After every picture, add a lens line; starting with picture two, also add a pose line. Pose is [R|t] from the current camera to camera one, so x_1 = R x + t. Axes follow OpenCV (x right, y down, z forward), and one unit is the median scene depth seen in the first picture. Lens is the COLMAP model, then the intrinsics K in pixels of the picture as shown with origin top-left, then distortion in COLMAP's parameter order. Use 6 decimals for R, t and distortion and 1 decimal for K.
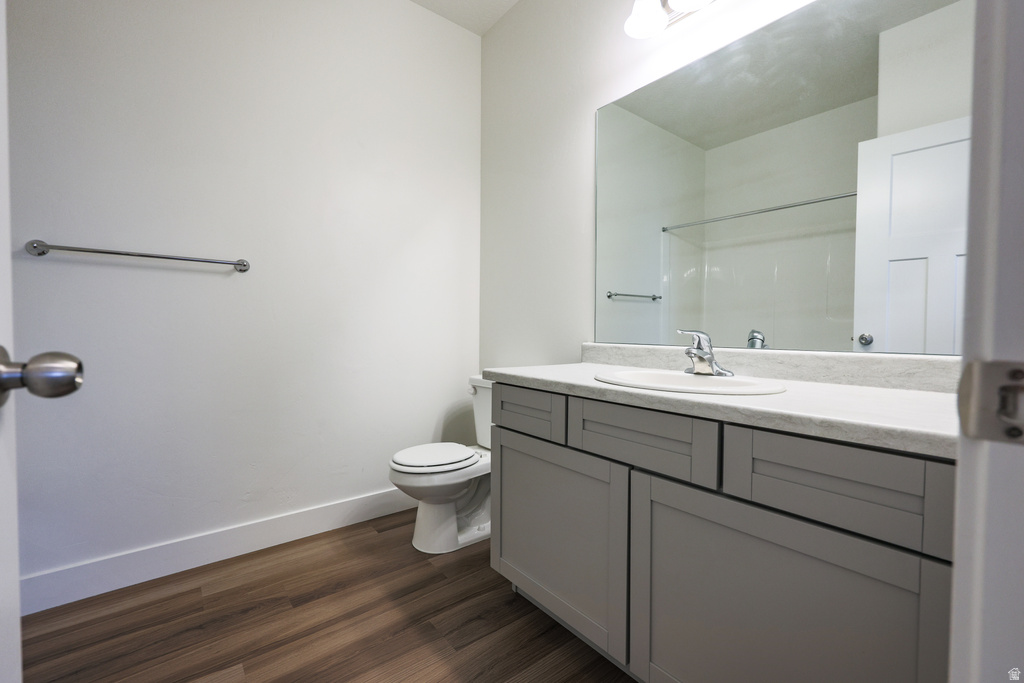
lens RADIAL K [[439.2, 0, 517.8], [0, 439.2, 340.5], [0, 0, 1]] dist [0.000376, -0.000127]
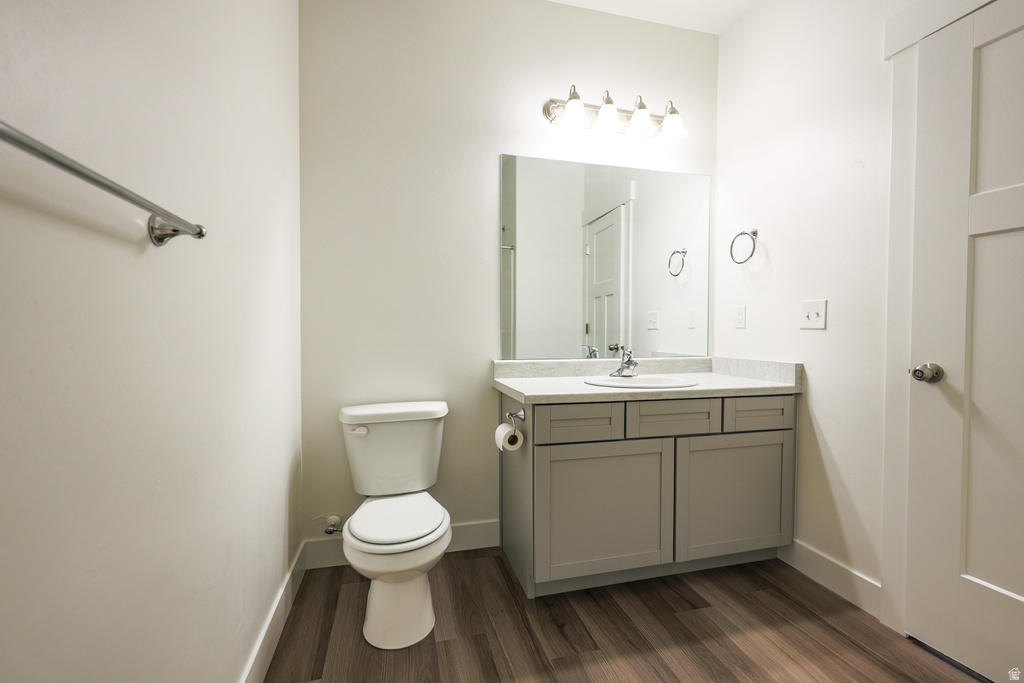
lens RADIAL K [[439.2, 0, 517.8], [0, 439.2, 340.5], [0, 0, 1]] dist [0.000376, -0.000127]
pose [[0.396319, -0.023240, 0.917819, -0.995217], [0.024346, 0.999594, 0.014797, -0.071853], [-0.917790, 0.016481, 0.396724, 0.606812]]
